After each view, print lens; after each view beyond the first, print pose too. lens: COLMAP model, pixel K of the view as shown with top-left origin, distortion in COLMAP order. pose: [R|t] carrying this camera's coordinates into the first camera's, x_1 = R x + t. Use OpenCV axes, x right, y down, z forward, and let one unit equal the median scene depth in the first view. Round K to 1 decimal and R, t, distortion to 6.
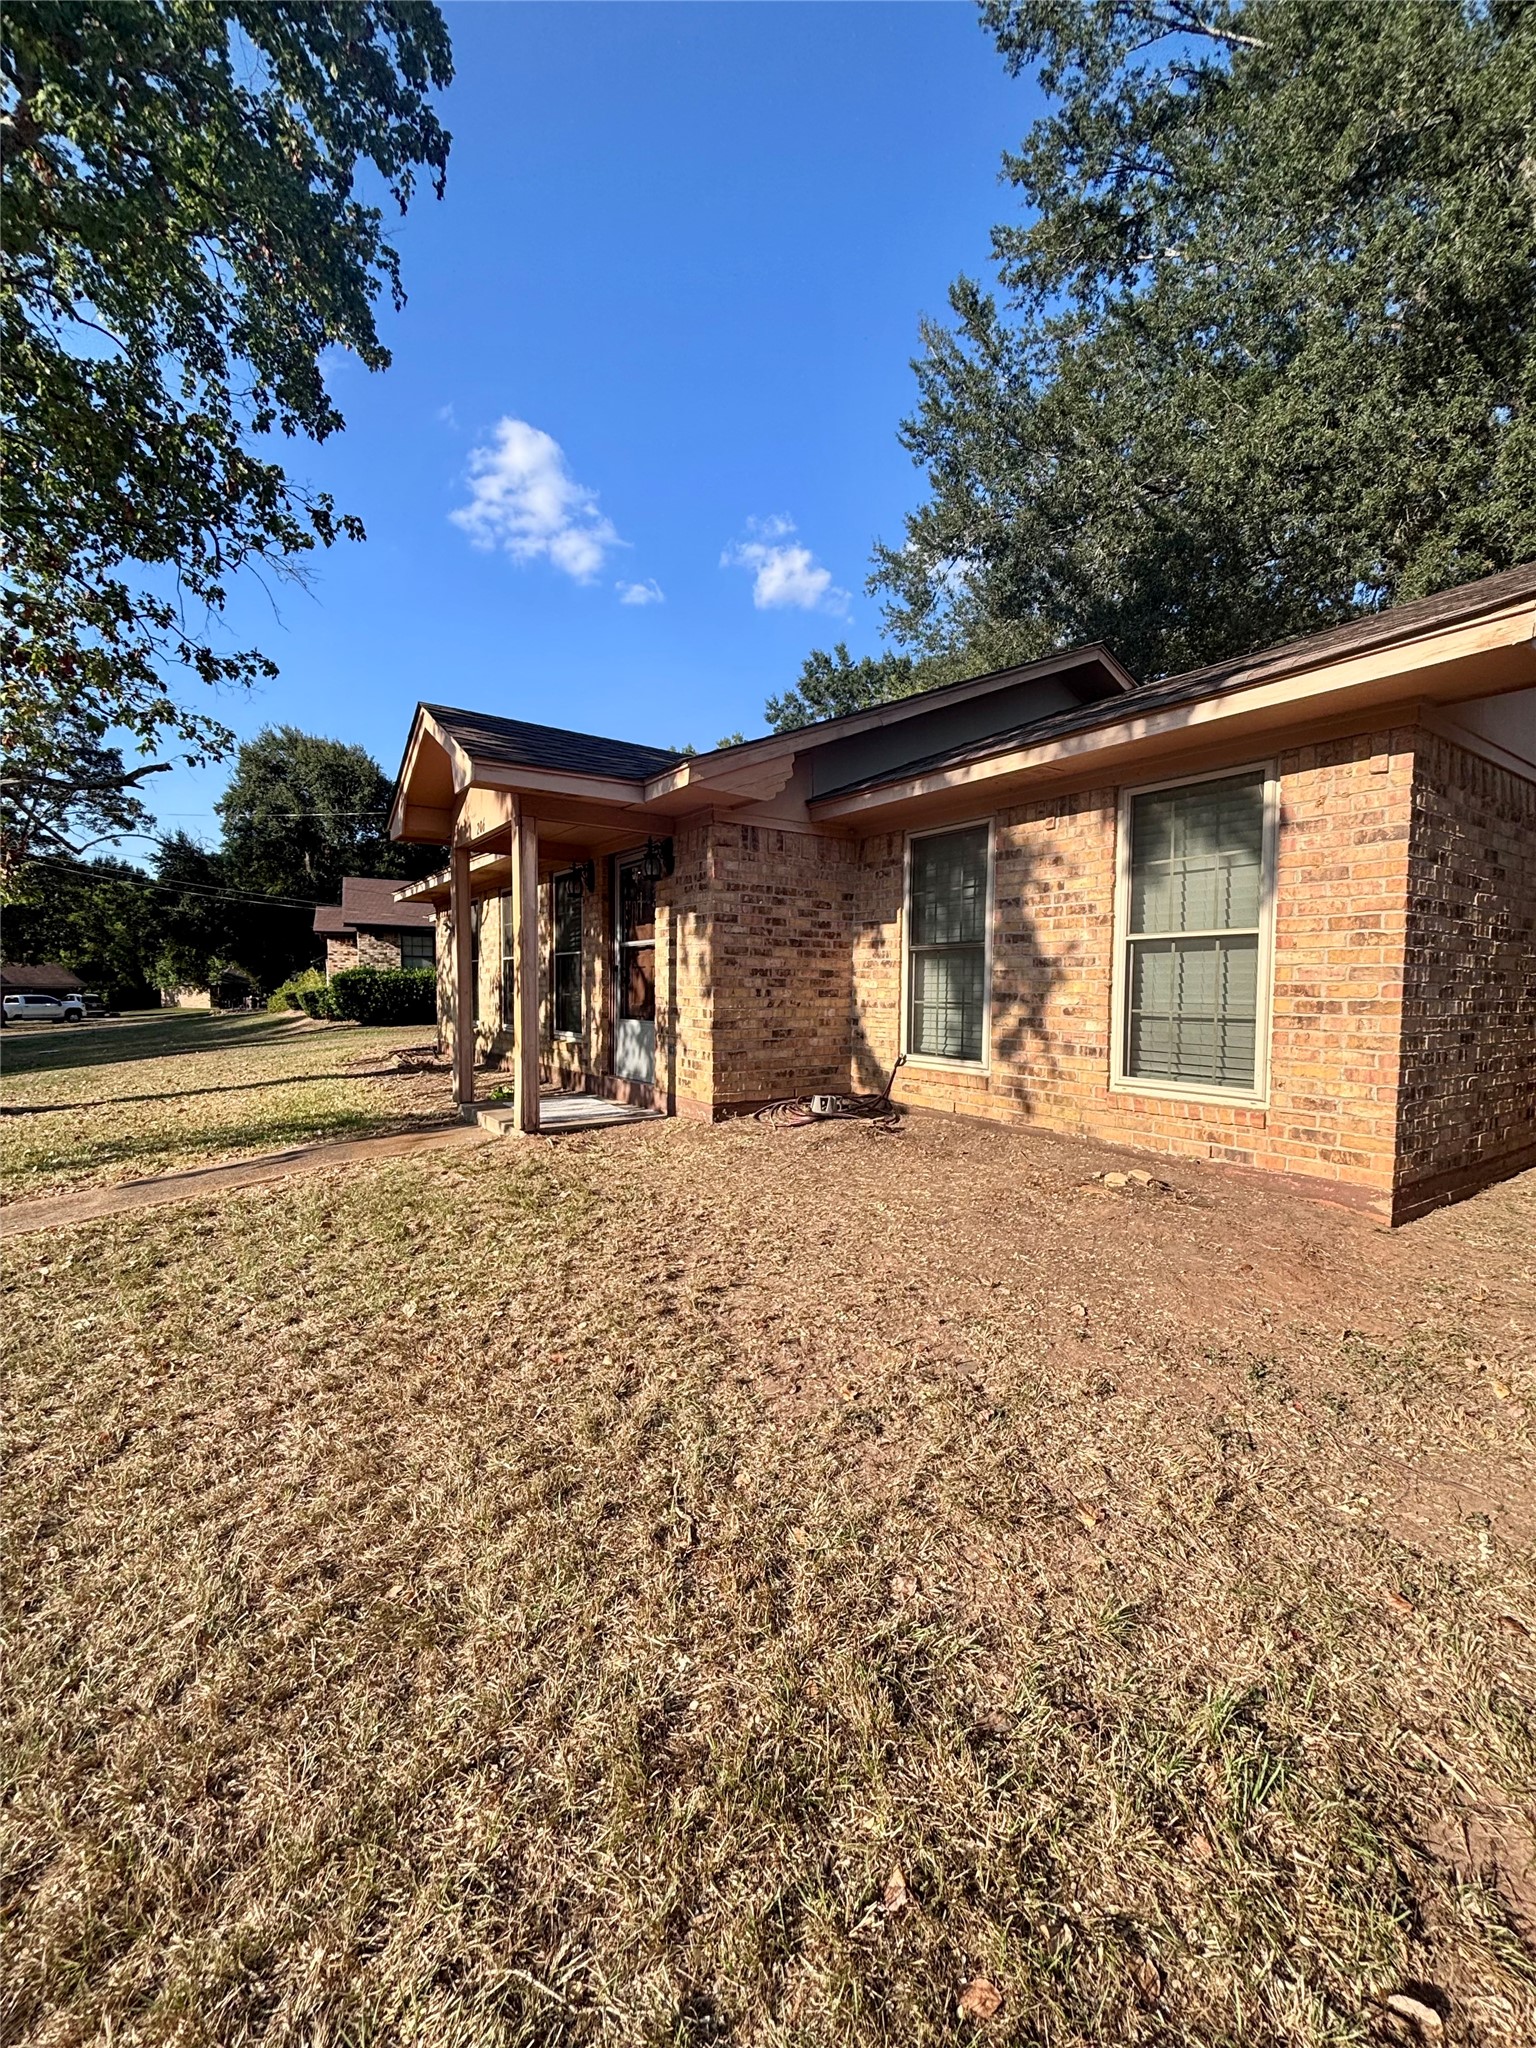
lens RADIAL K [[824.0, 0, 774.0], [0, 824.0, 1024.3], [0, 0, 1]] dist [0.000237, -0.001757]
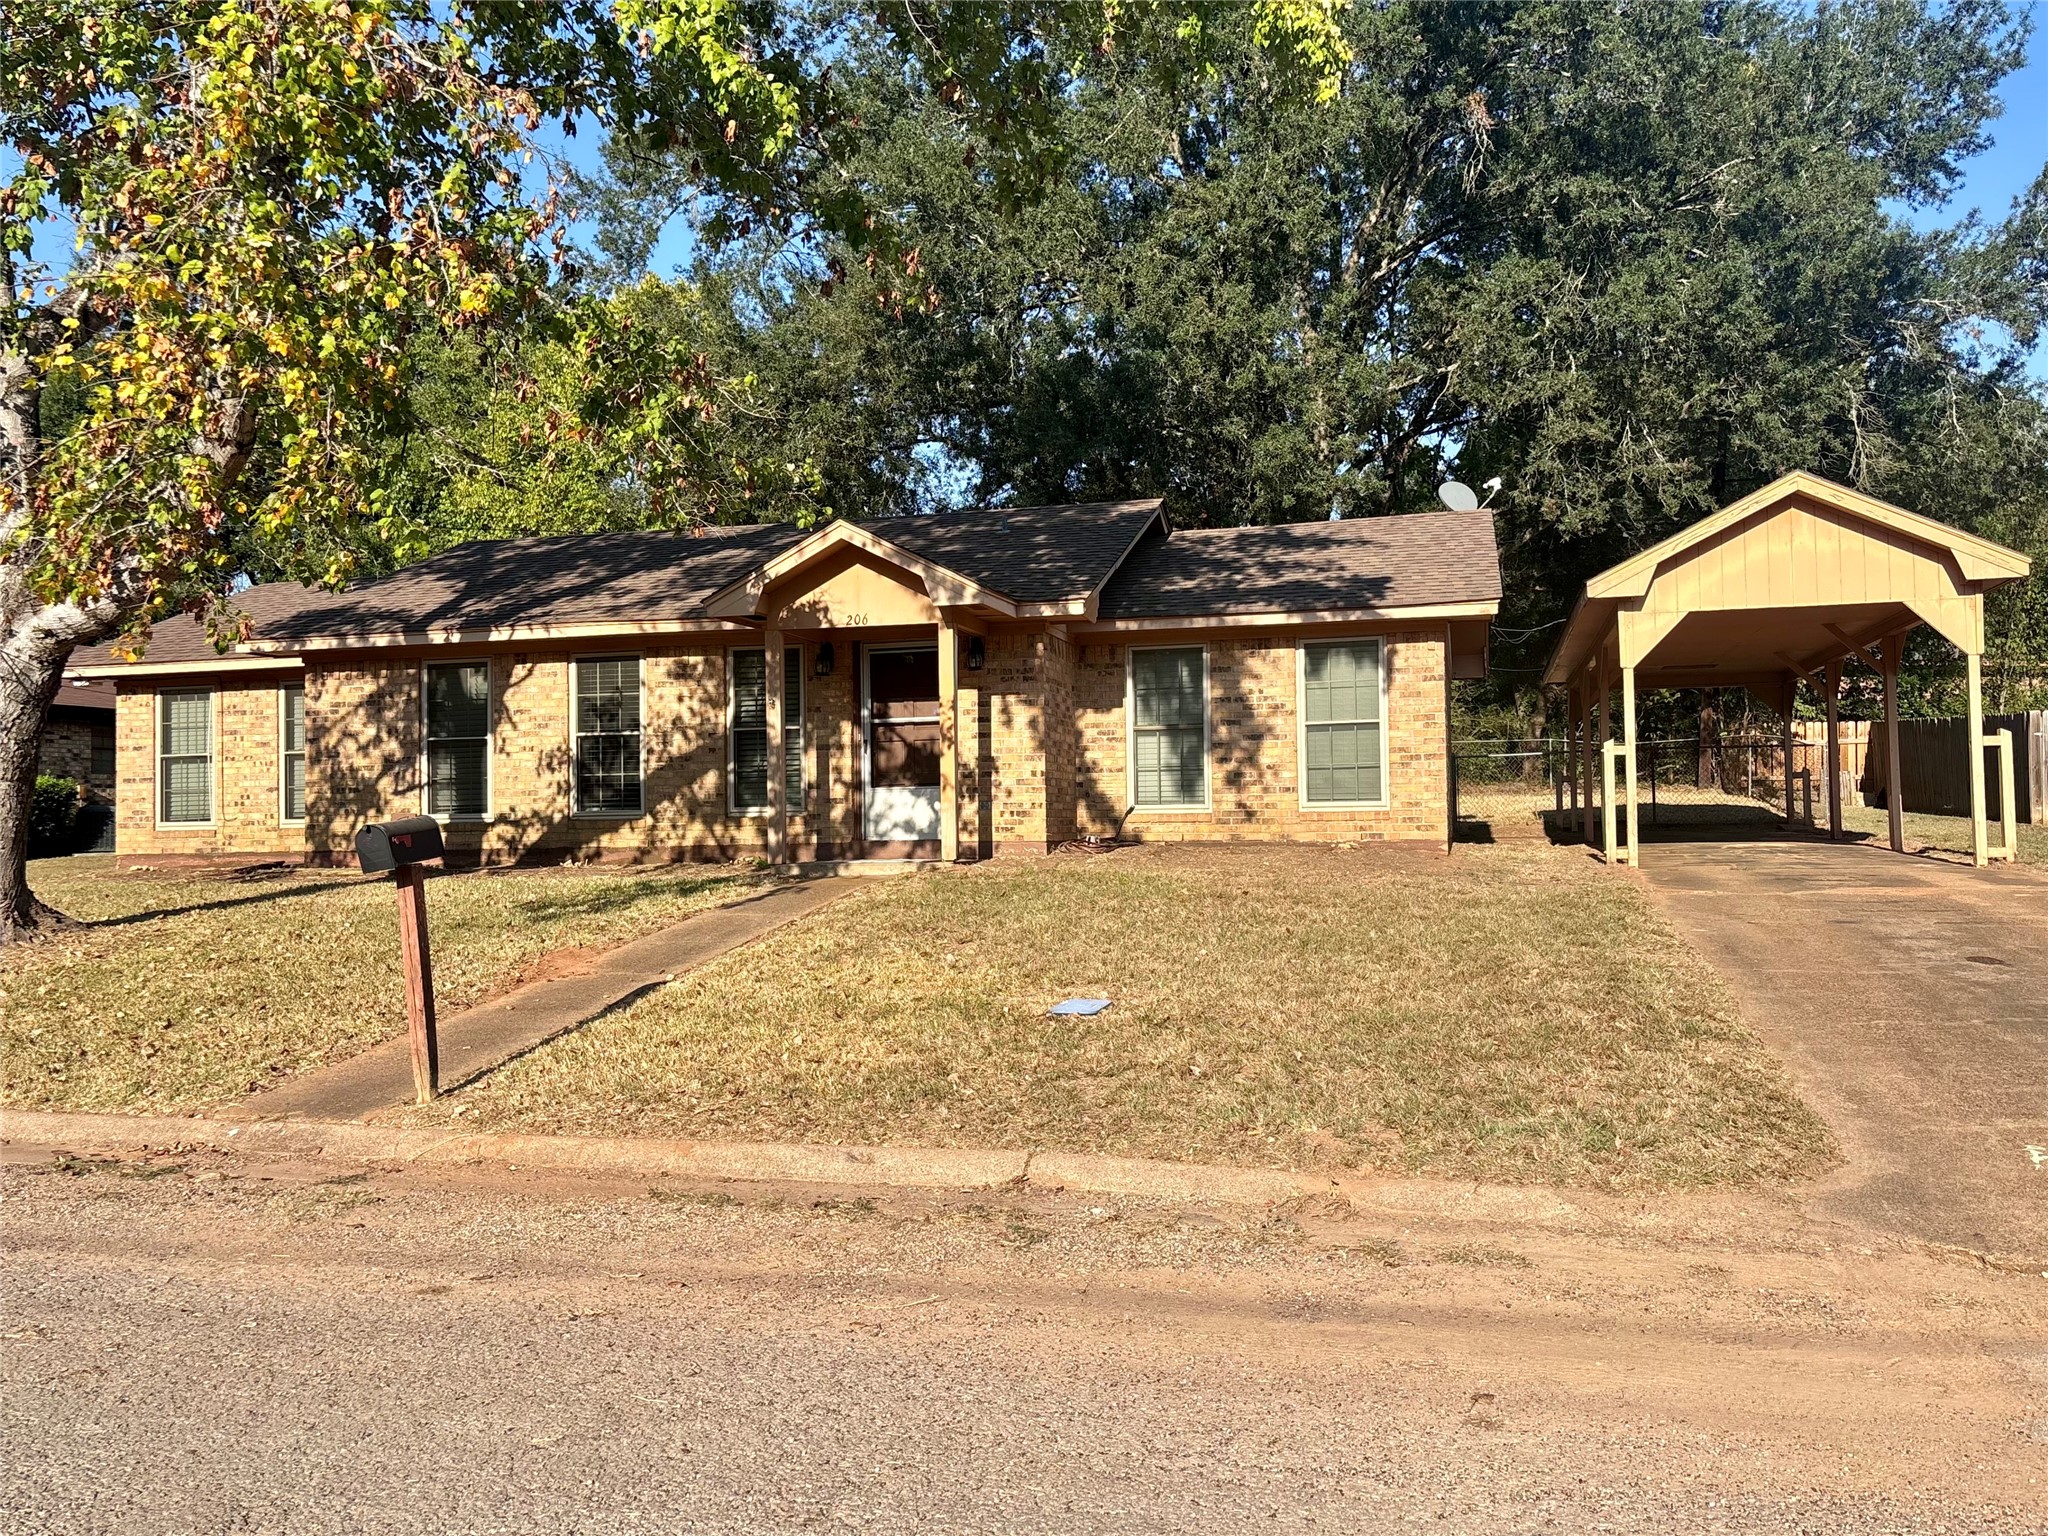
lens RADIAL K [[1628.7, 0, 1019.7], [0, 1628.7, 765.9], [0, 0, 1]] dist [0.035638, 0.000177]
pose [[0.775964, 0.017105, 0.630545, -1.683236], [0.043359, 0.995821, -0.080372, 0.180570], [-0.629285, 0.089706, 0.771980, -0.967381]]
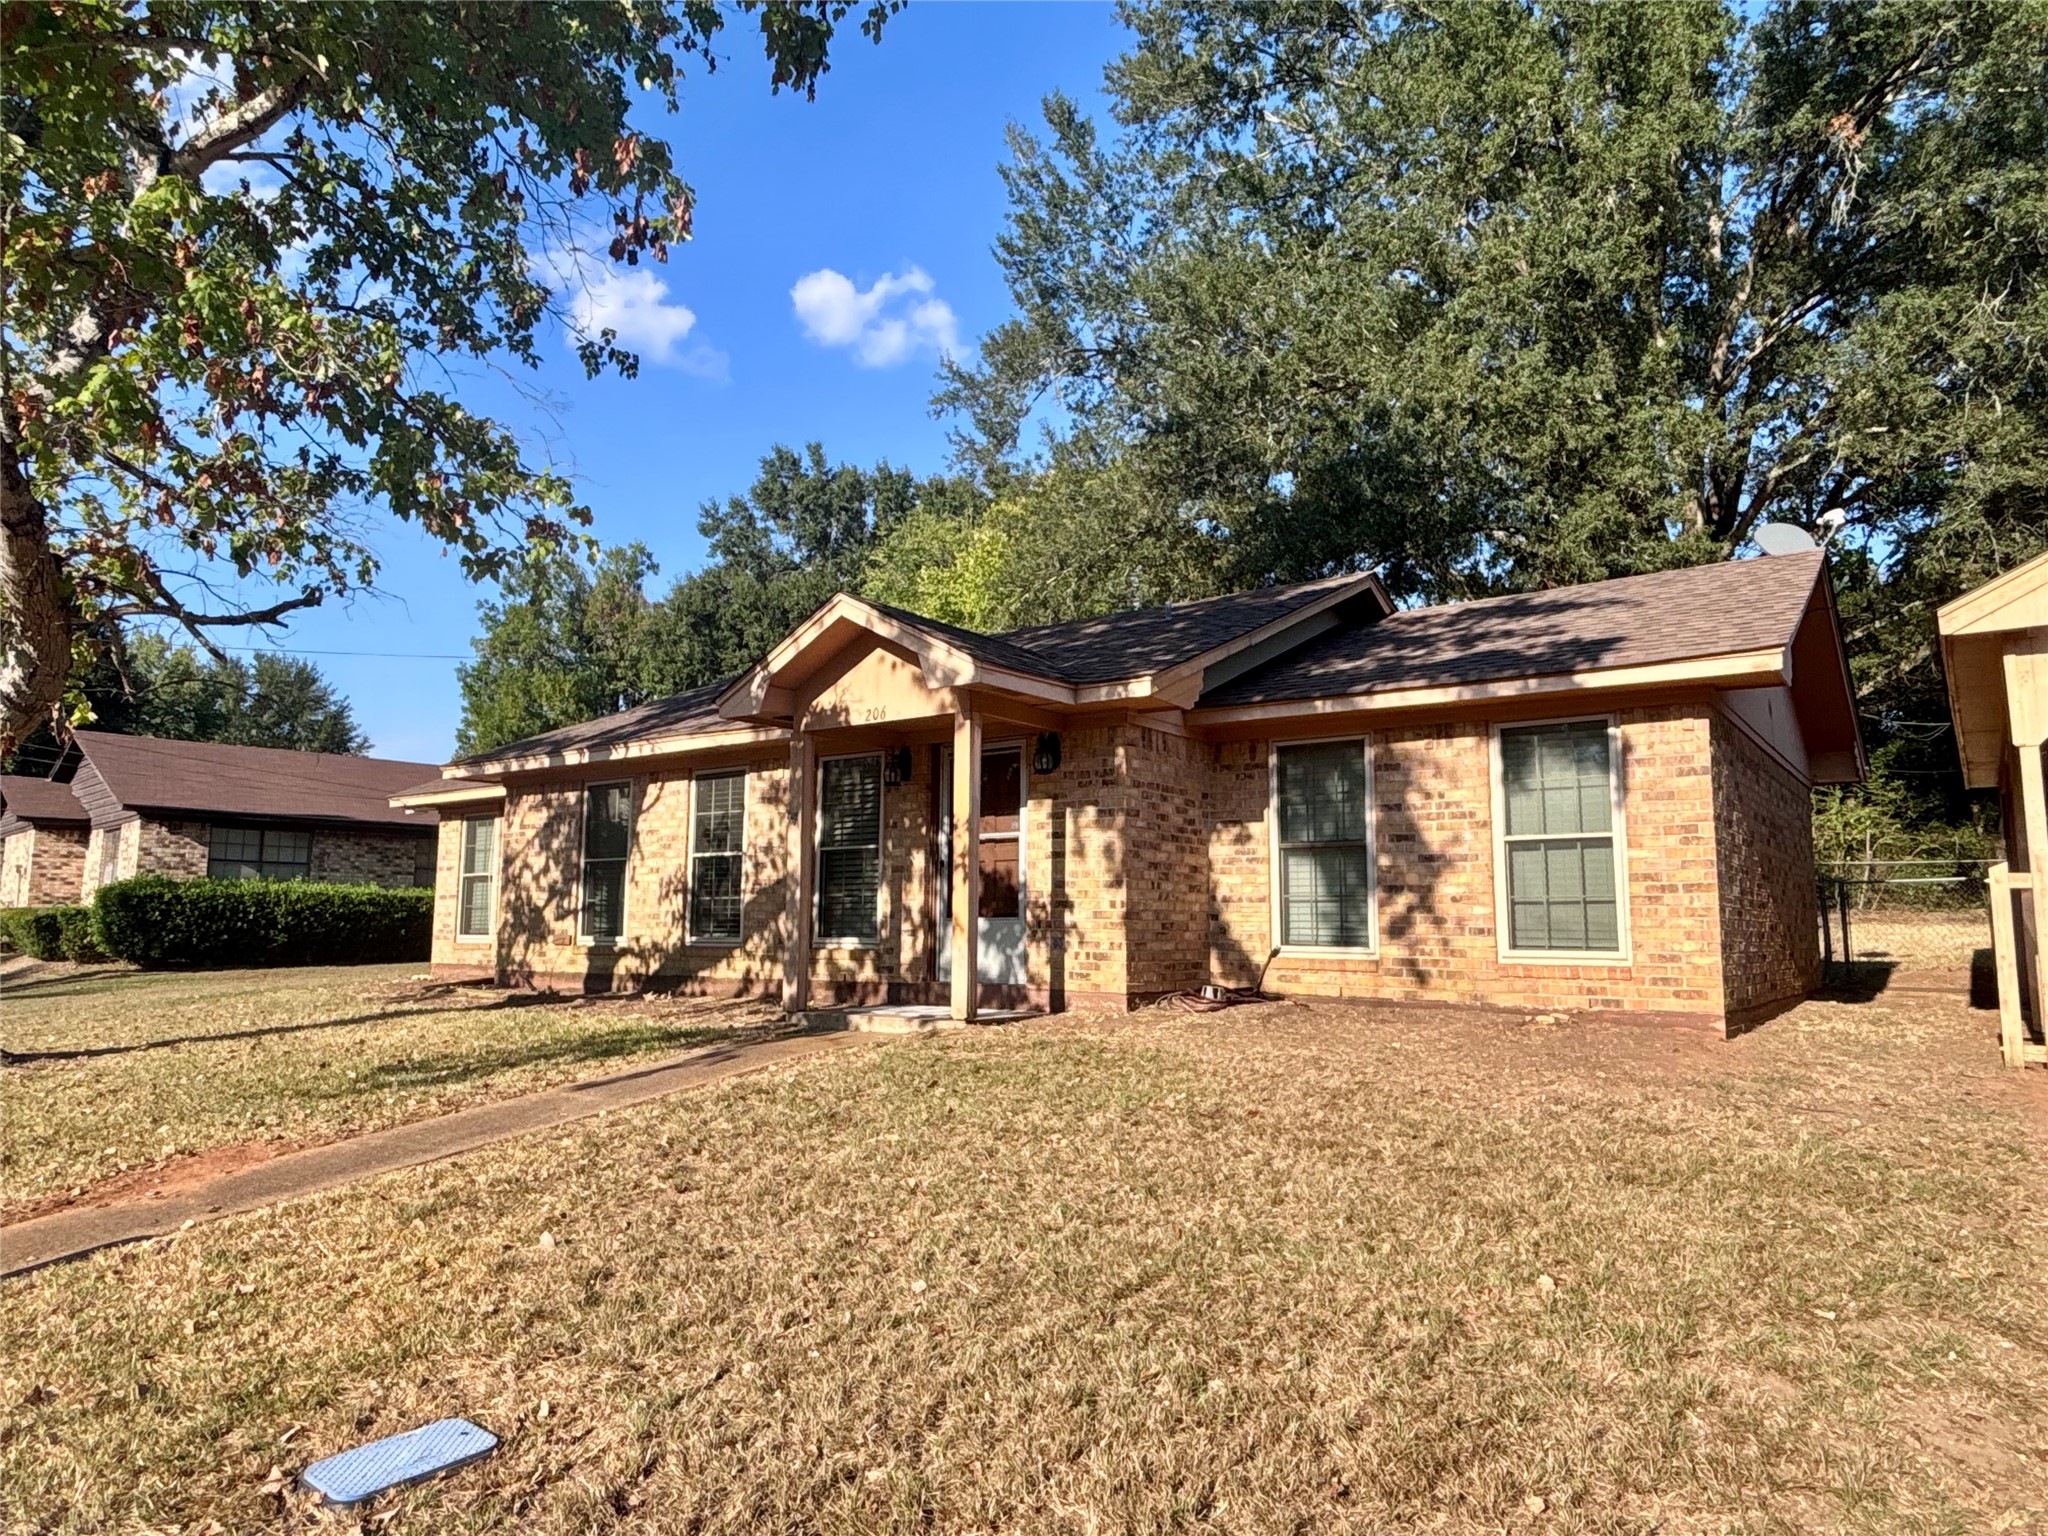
lens RADIAL K [[1266.6, 0, 1032.1], [0, 1266.6, 760.8], [0, 0, 1]] dist [0.023172, -0.005632]
pose [[0.949636, 0.044798, 0.310137, -0.655293], [0.010817, 0.984452, -0.175319, 0.084849], [-0.313169, 0.169844, 0.934387, -0.459404]]
